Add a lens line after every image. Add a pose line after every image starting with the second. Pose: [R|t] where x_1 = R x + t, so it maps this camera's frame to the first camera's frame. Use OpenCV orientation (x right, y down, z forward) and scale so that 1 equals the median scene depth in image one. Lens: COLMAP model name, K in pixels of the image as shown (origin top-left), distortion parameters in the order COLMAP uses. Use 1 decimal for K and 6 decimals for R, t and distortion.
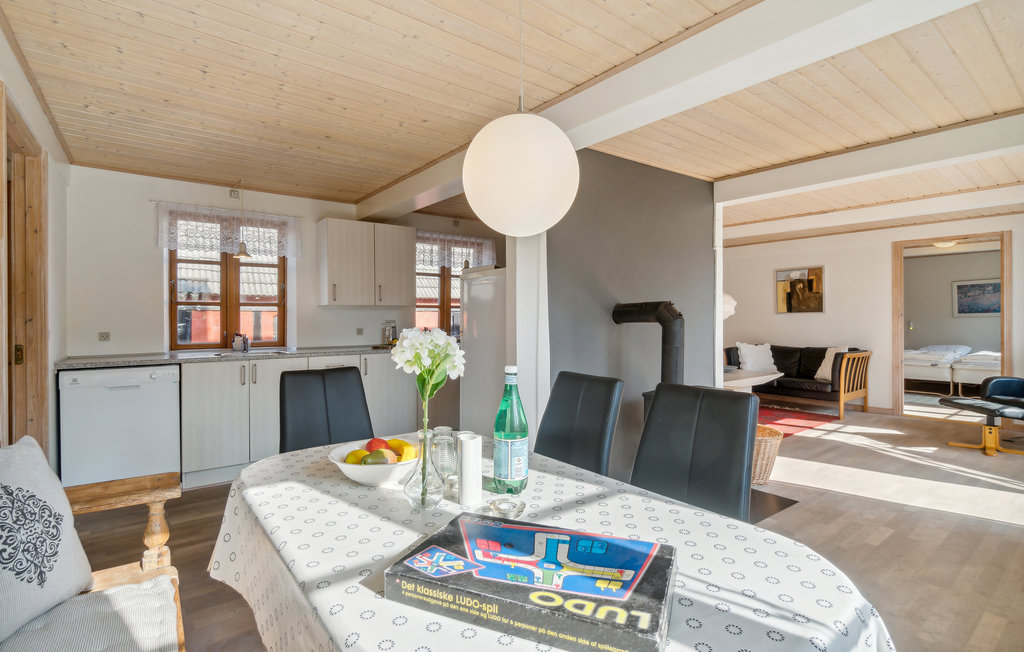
lens RADIAL K [[498.1, 0, 501.2], [0, 498.1, 316.4], [0, 0, 1]] dist [0.002204, 0.001068]
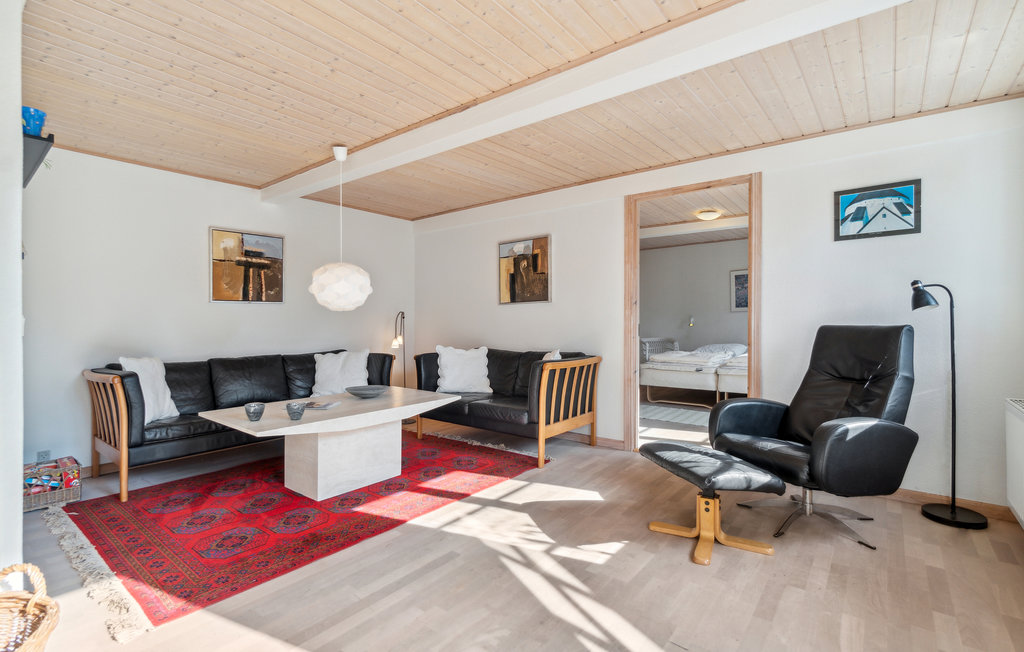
lens RADIAL K [[466.4, 0, 512.0], [0, 466.4, 326.0], [0, 0, 1]] dist [-0.001802, -0.000094]
pose [[0.973701, -0.007760, 0.227696, 0.441492], [0.004843, 0.999899, 0.013367, 0.017212], [-0.227777, -0.011912, 0.973640, 0.373946]]
